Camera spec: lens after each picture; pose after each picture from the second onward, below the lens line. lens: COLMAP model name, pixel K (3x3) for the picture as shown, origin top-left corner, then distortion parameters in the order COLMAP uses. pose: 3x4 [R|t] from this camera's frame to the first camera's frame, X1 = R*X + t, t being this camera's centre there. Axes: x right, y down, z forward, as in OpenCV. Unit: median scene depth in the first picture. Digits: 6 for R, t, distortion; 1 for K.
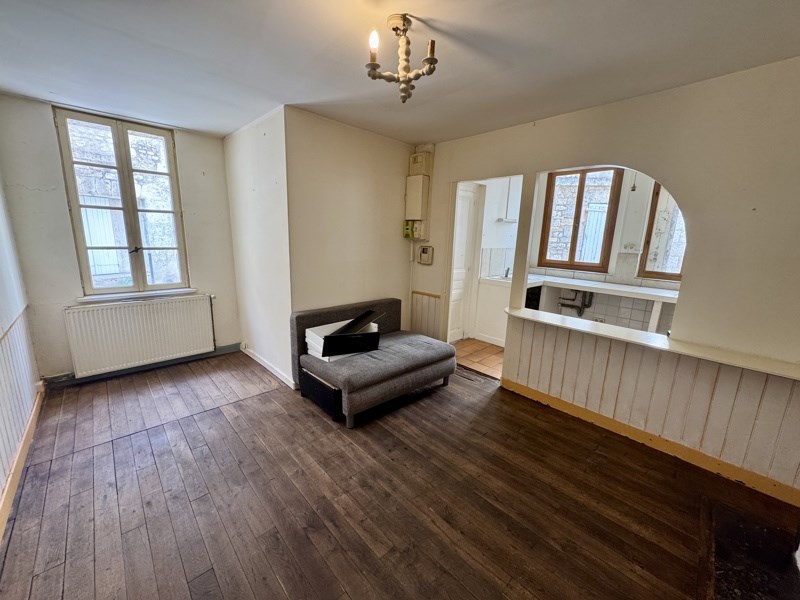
lens RADIAL K [[319.8, 0, 400.6], [0, 319.8, 301.9], [0, 0, 1]] dist [-0.002482, -0.000010]
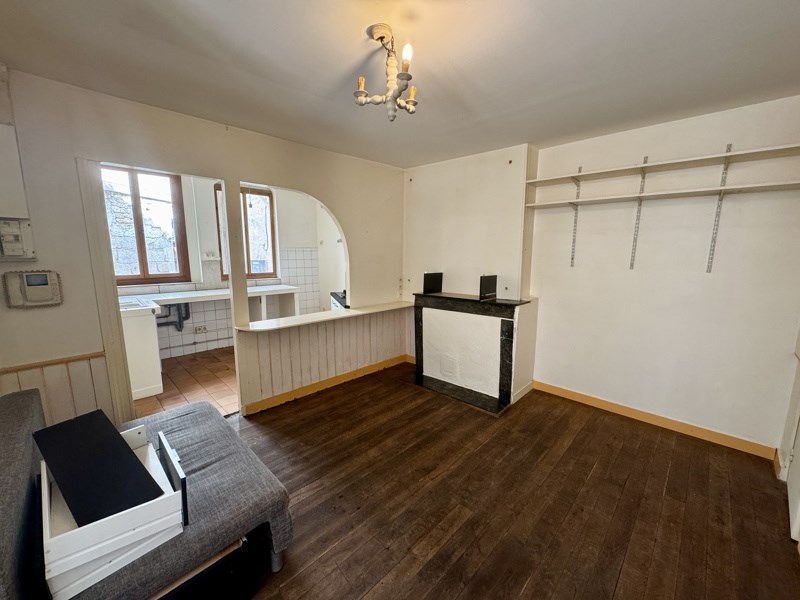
lens RADIAL K [[319.8, 0, 400.8], [0, 319.8, 299.1], [0, 0, 1]] dist [-0.002482, -0.000010]
pose [[-0.042256, -0.182468, 0.982303, -0.682901], [0.203170, 0.961069, 0.187264, -0.166871], [-0.978231, 0.207488, -0.003539, 0.681103]]
